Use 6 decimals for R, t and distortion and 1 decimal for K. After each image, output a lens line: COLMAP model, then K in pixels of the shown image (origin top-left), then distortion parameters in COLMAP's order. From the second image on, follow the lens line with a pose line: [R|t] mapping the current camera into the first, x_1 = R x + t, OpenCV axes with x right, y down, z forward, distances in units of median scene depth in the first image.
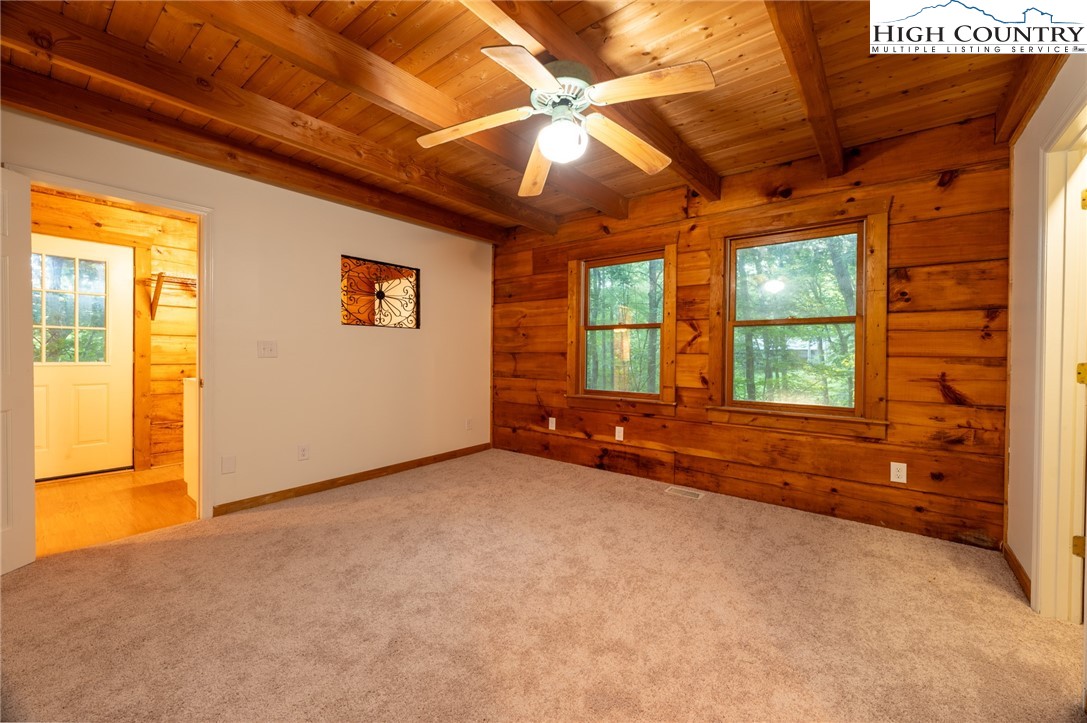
lens RADIAL K [[433.5, 0, 549.2], [0, 433.5, 359.8], [0, 0, 1]] dist [0.001323, 0.000040]
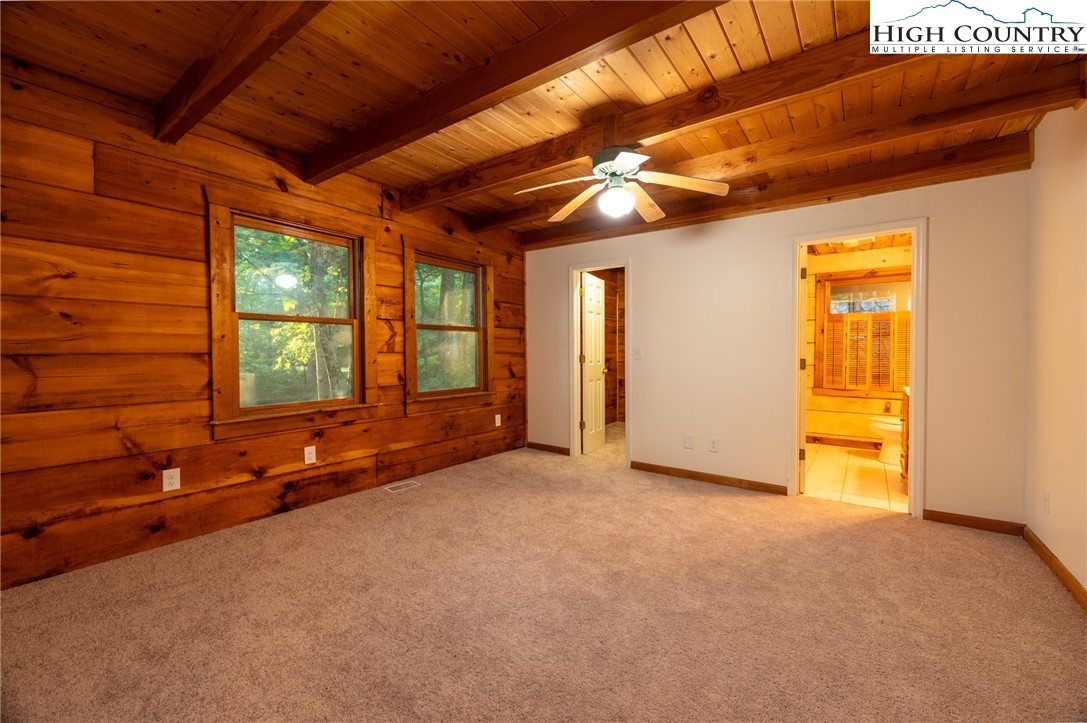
lens RADIAL K [[433.5, 0, 550.1], [0, 433.5, 356.7], [0, 0, 1]] dist [0.001323, 0.000040]
pose [[-0.034320, -0.023328, 0.999139, -0.685757], [0.011484, 0.999652, 0.023735, -0.023605], [-0.999345, 0.012289, -0.034040, 0.635537]]
